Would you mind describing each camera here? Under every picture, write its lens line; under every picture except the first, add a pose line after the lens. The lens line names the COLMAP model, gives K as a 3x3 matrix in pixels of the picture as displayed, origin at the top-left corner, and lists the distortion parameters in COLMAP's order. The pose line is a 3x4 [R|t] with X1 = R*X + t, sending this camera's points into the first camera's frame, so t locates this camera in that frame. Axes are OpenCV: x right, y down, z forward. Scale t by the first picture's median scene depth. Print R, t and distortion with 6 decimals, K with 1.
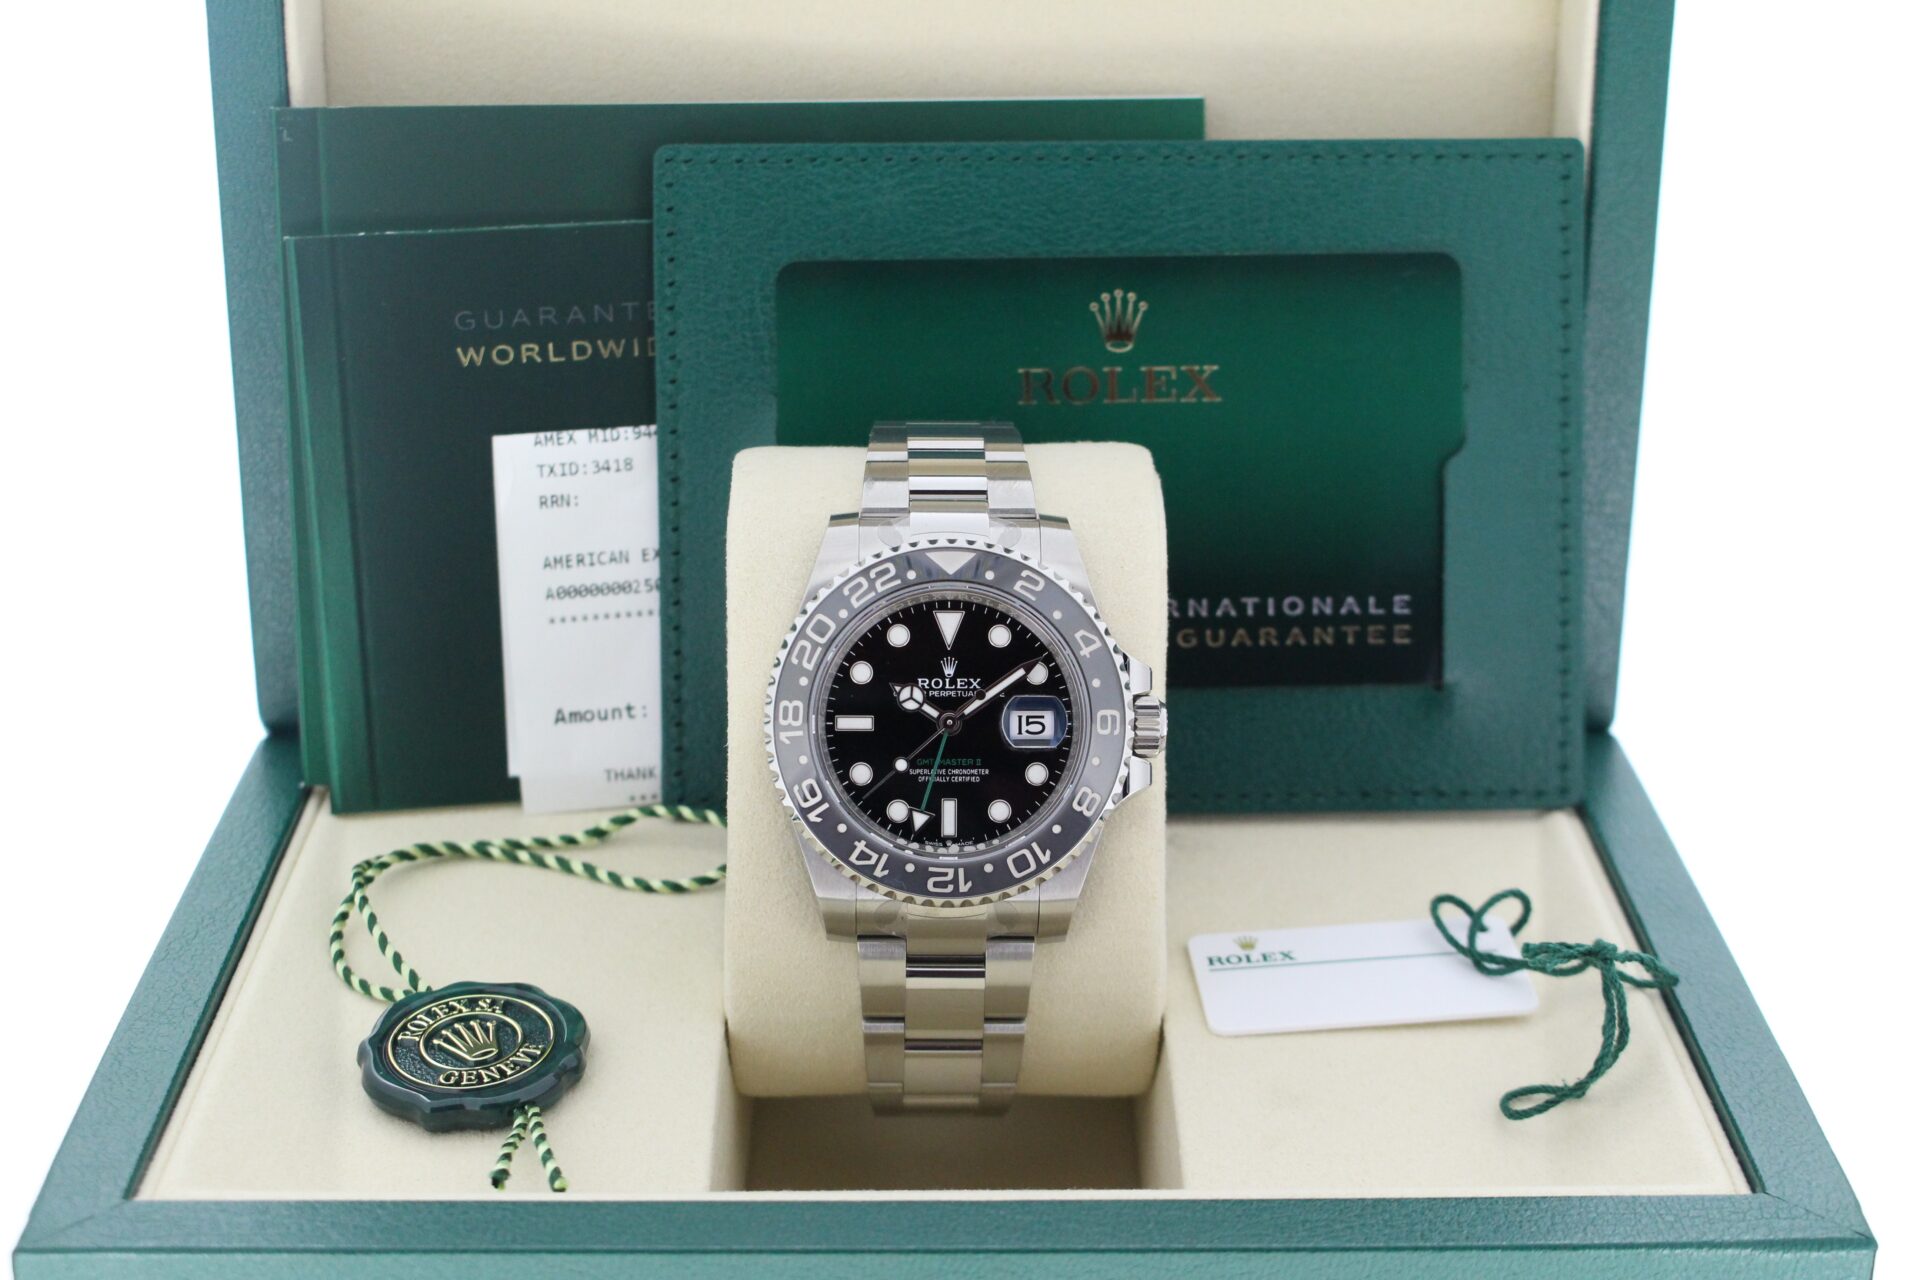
lens RADIAL K [[3285.9, 0, 960.0], [0, 3285.9, 640.0], [0, 0, 1]] dist [0.027405, 0.009742]
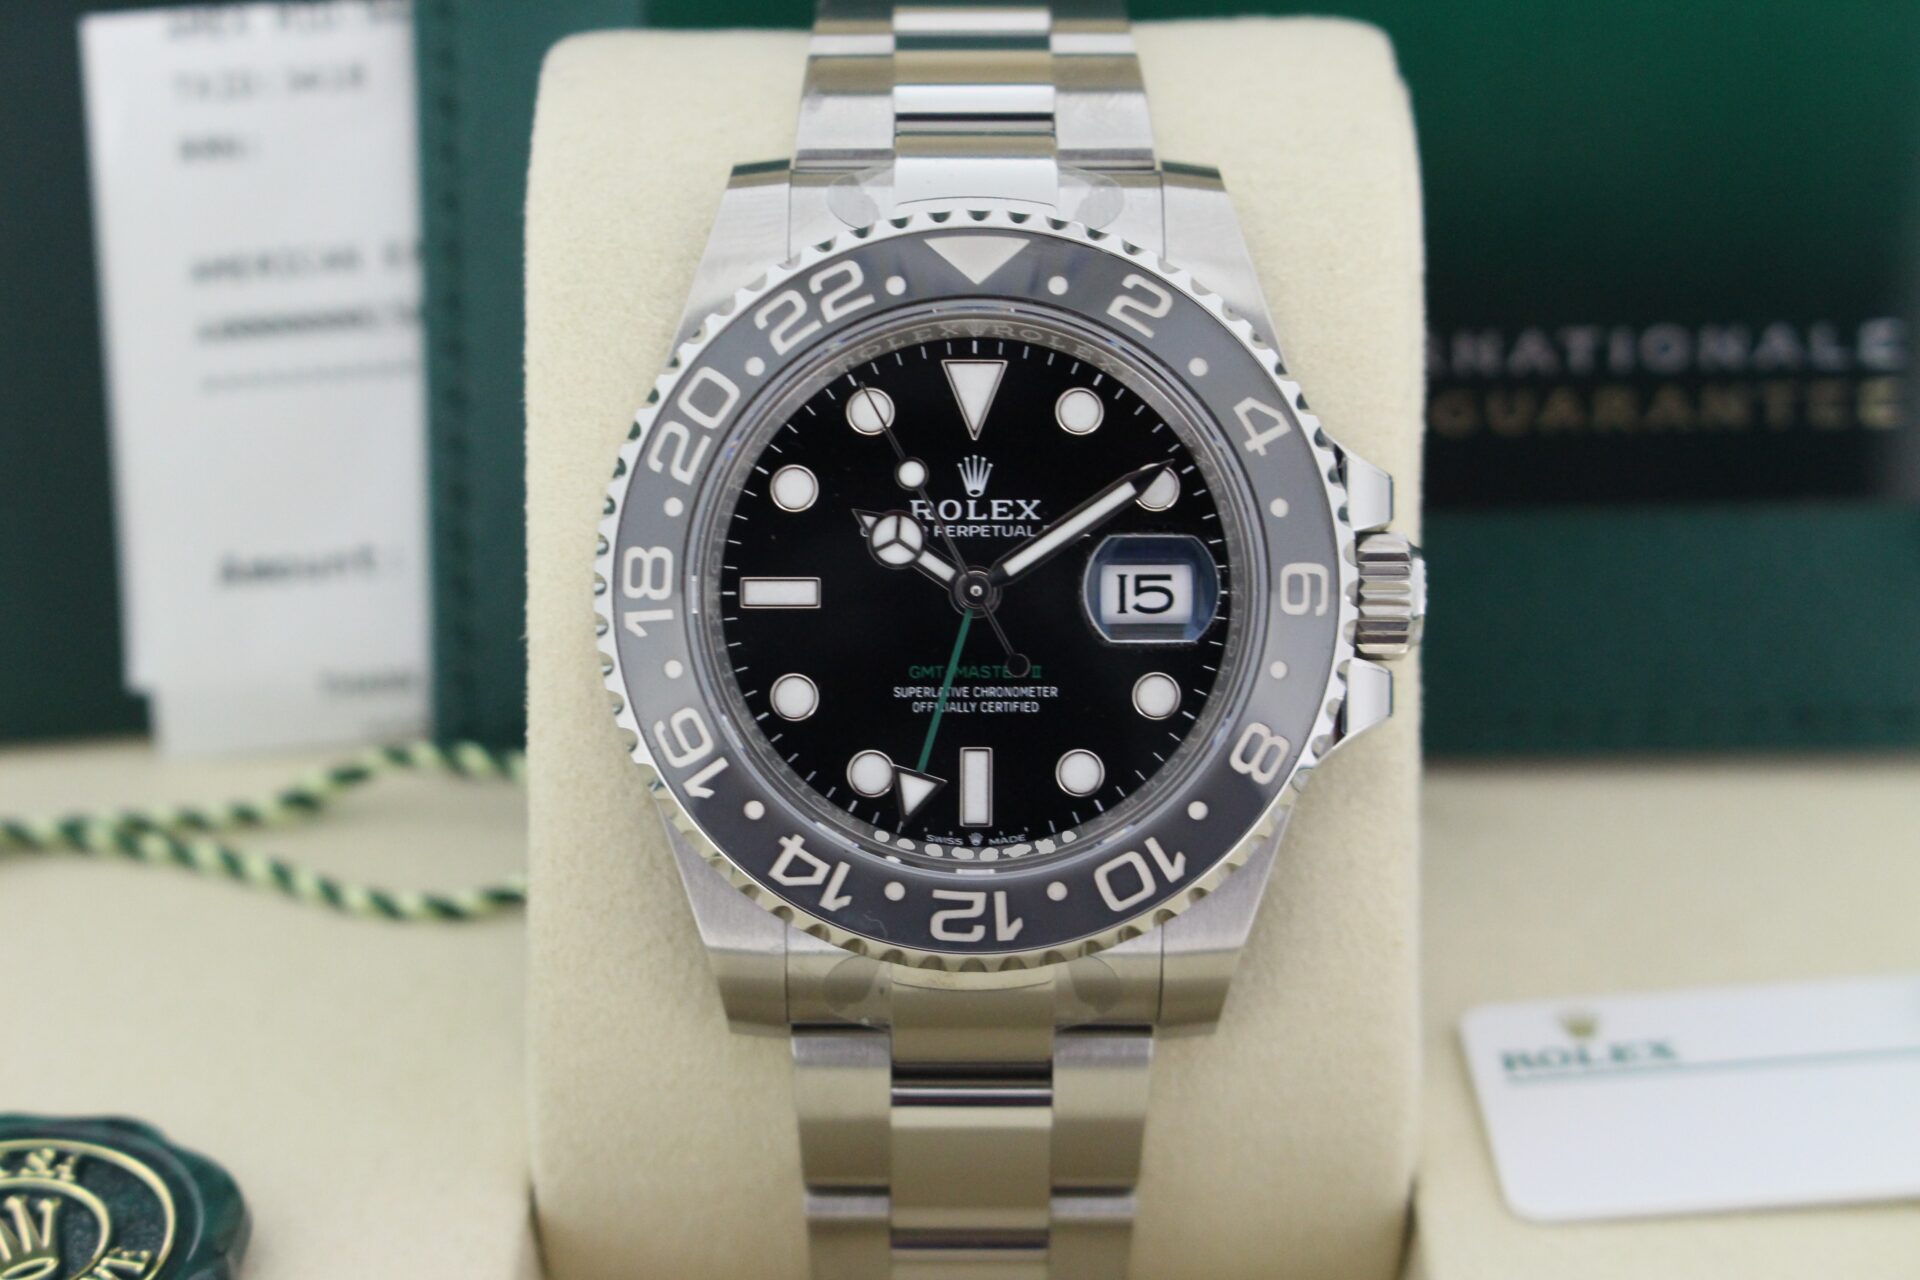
lens RADIAL K [[4782.4, 0, 960.0], [0, 4782.4, 640.0], [0, 0, 1]] dist [-0.016725, 0.377865]
pose [[0.999757, -0.003503, -0.021777, 0.009738], [0.004543, 0.998841, 0.047921, -0.001413], [0.021584, -0.048009, 0.998614, 0.293896]]
